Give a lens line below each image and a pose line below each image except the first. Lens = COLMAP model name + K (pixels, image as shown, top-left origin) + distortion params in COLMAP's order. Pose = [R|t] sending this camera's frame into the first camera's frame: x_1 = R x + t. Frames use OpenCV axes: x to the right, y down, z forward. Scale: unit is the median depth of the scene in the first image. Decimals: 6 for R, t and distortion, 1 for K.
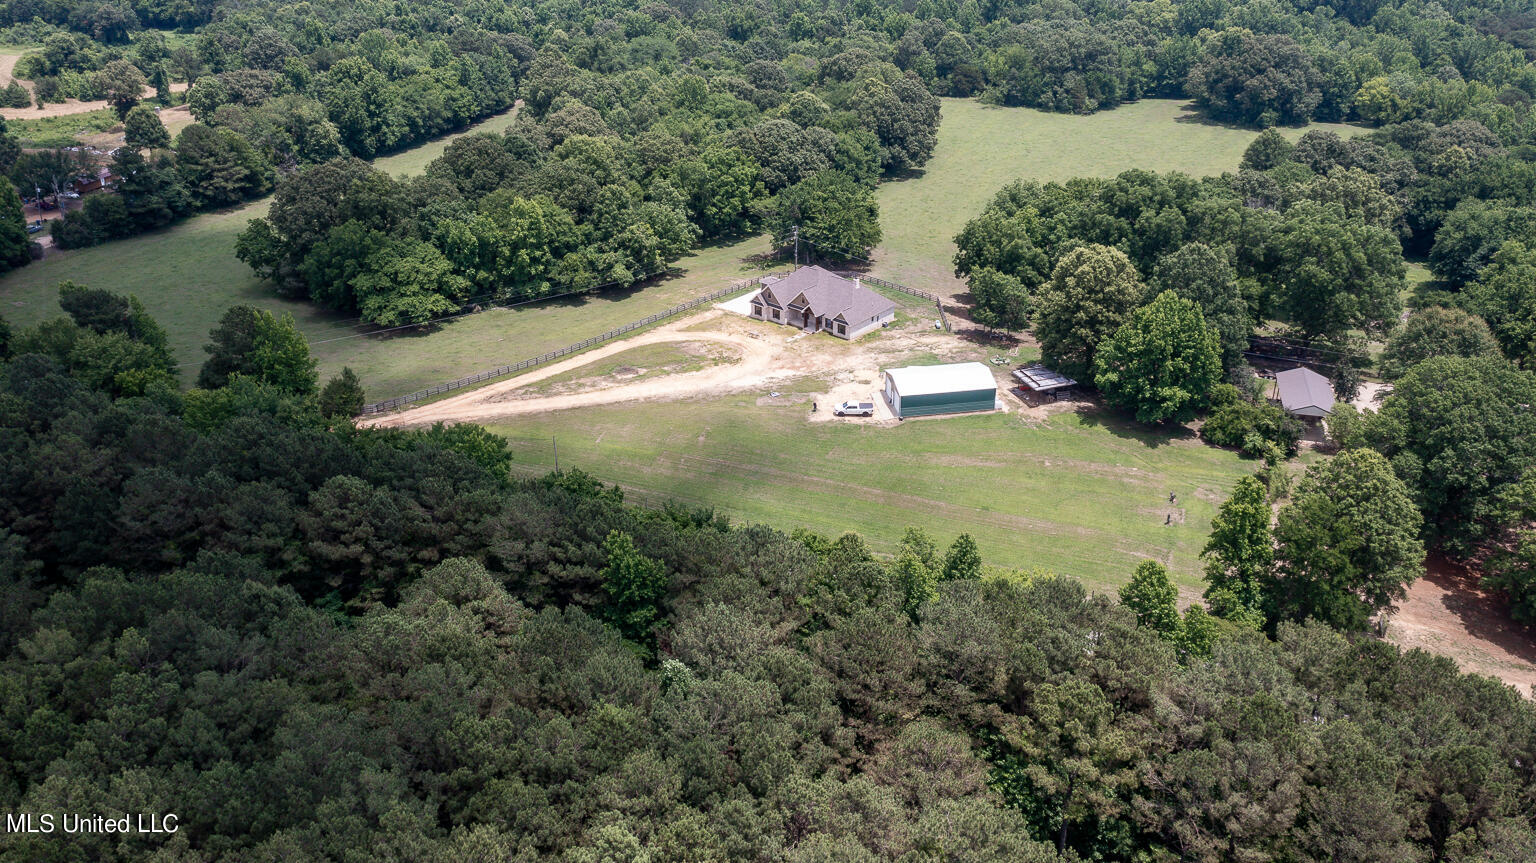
lens RADIAL K [[1230.3, 0, 768.0], [0, 1230.3, 431.5], [0, 0, 1]] dist [-0.015521, -0.003027]
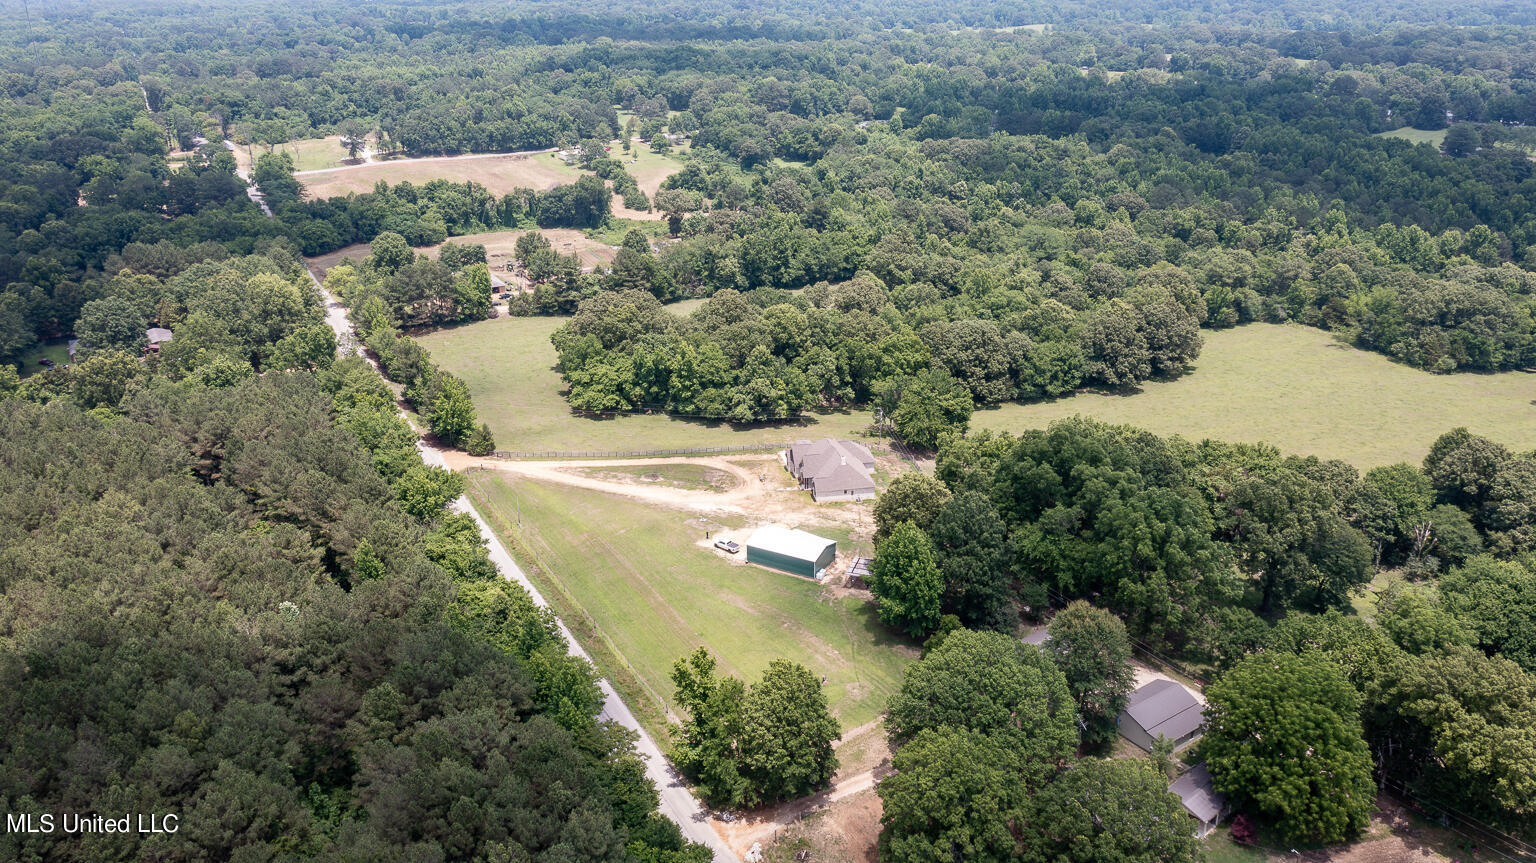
lens RADIAL K [[1230.3, 0, 768.0], [0, 1230.3, 431.5], [0, 0, 1]] dist [-0.015521, -0.003027]
pose [[0.775140, 0.236915, -0.585687, 0.675110], [-0.286348, 0.958087, 0.008580, -0.126703], [0.563172, 0.161060, 0.810492, -0.048831]]
